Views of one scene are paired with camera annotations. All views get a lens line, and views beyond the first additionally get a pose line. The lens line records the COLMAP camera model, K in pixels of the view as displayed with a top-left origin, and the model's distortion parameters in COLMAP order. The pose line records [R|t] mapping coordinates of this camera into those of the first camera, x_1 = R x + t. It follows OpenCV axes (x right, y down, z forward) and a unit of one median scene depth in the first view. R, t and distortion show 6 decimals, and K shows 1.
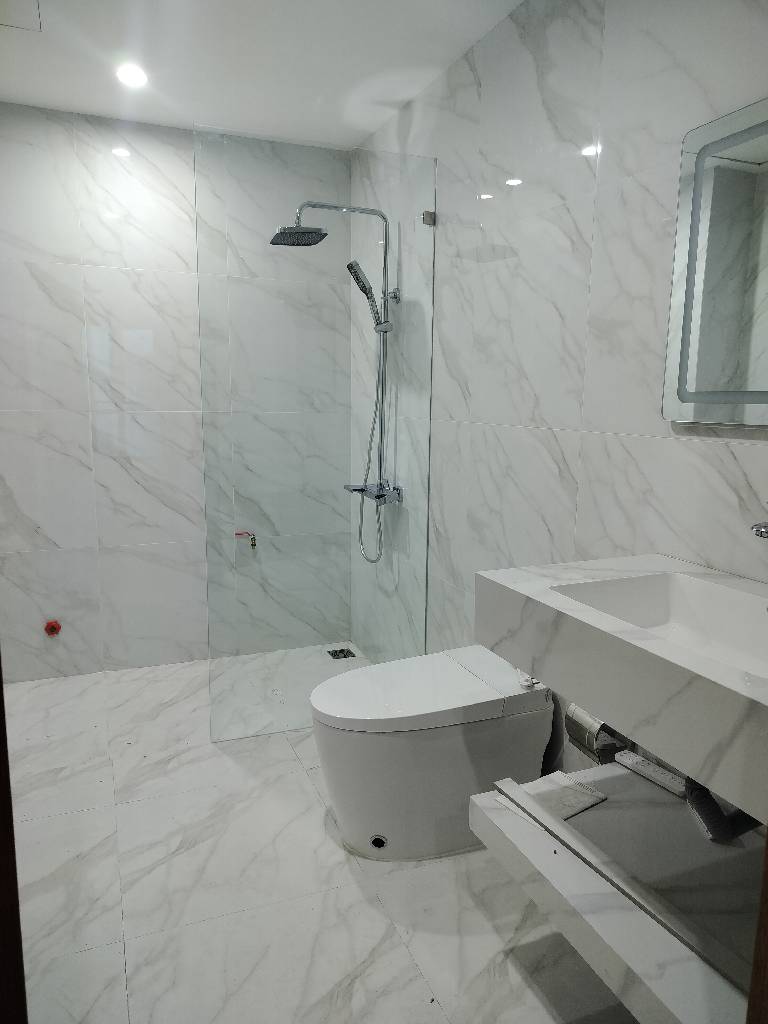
lens RADIAL K [[729.5, 0, 391.5], [0, 729.5, 525.2], [0, 0, 1]] dist [0.095001, -0.065567]
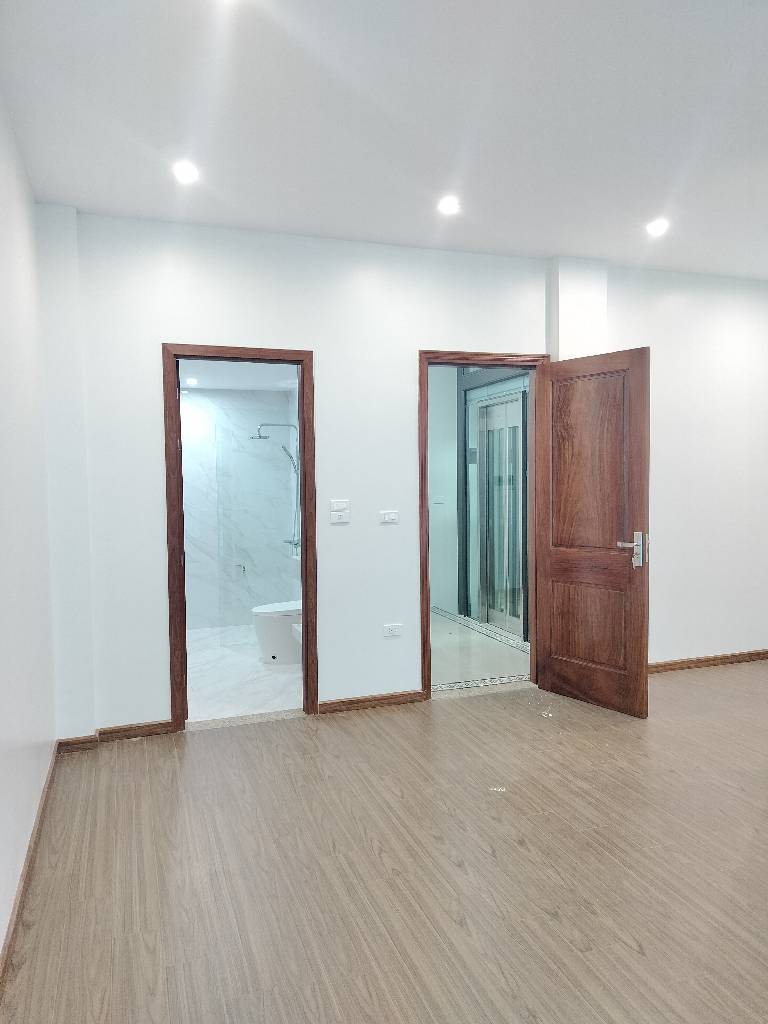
lens RADIAL K [[729.5, 0, 391.5], [0, 729.5, 525.2], [0, 0, 1]] dist [0.095001, -0.065567]
pose [[0.998702, -0.014765, -0.048756, 0.356553], [0.008968, 0.993085, -0.117055, 0.154247], [0.050147, 0.116466, 0.991928, -1.136861]]
